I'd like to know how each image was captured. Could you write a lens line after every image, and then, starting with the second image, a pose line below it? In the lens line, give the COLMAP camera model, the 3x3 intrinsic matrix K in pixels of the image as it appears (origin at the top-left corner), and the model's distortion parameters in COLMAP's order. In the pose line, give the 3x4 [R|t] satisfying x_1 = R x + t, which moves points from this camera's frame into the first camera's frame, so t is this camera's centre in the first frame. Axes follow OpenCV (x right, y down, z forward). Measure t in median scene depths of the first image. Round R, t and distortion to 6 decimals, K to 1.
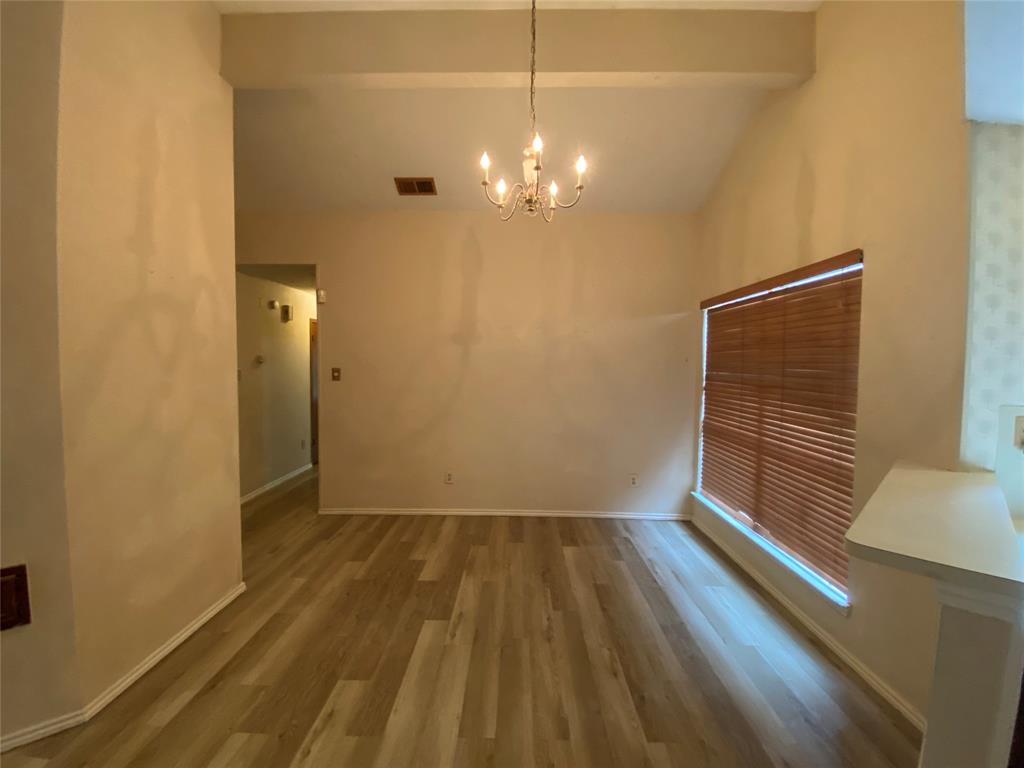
lens RADIAL K [[416.9, 0, 507.7], [0, 416.9, 385.6], [0, 0, 1]] dist [0.018308, -0.016175]
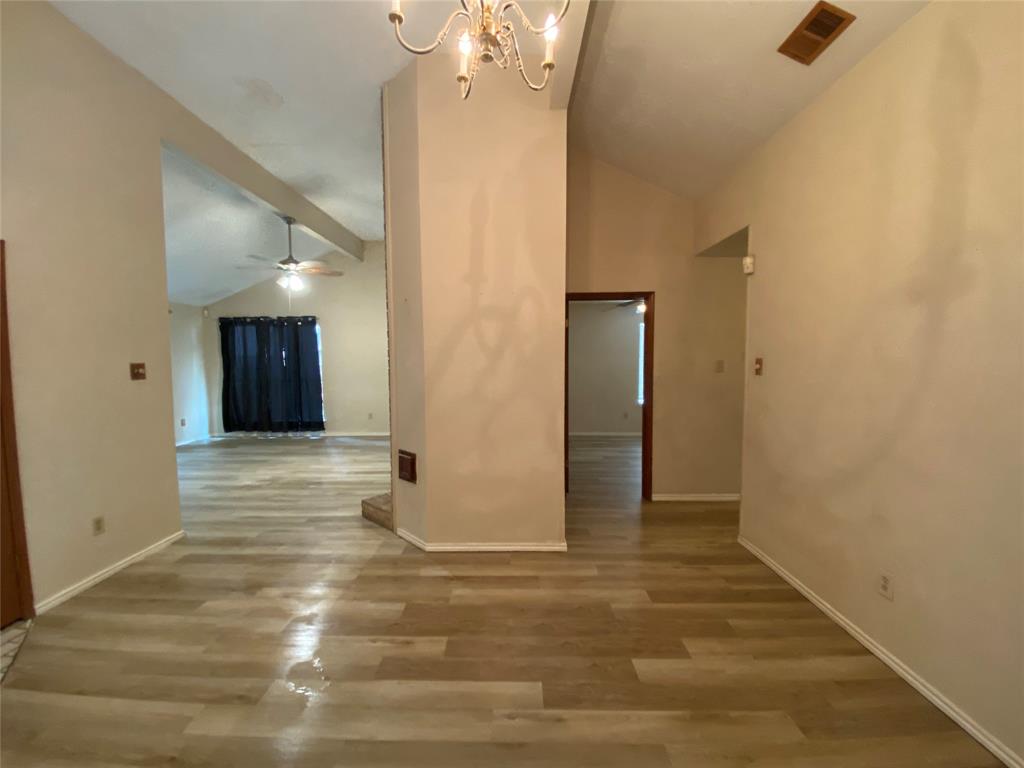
lens RADIAL K [[416.9, 0, 507.7], [0, 416.9, 385.6], [0, 0, 1]] dist [0.018308, -0.016175]
pose [[0.011710, 0.067124, -0.997676, 0.479578], [-0.047240, 0.996667, 0.066501, -0.031736], [0.998815, 0.046351, 0.014842, 0.801619]]
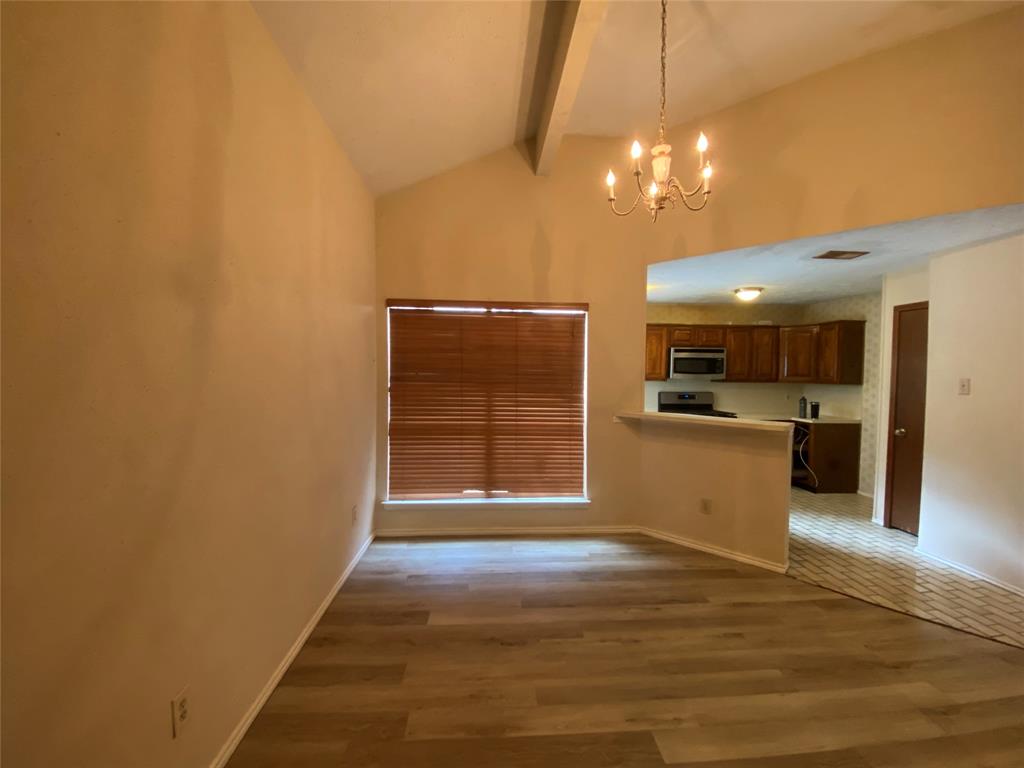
lens RADIAL K [[411.1, 0, 512.9], [0, 411.1, 372.3], [0, 0, 1]] dist [0.022232, -0.024810]
pose [[-0.085418, -0.013758, 0.996250, -0.707090], [0.040080, 0.999048, 0.017234, -0.053614], [-0.995539, 0.041402, -0.084785, 1.121936]]
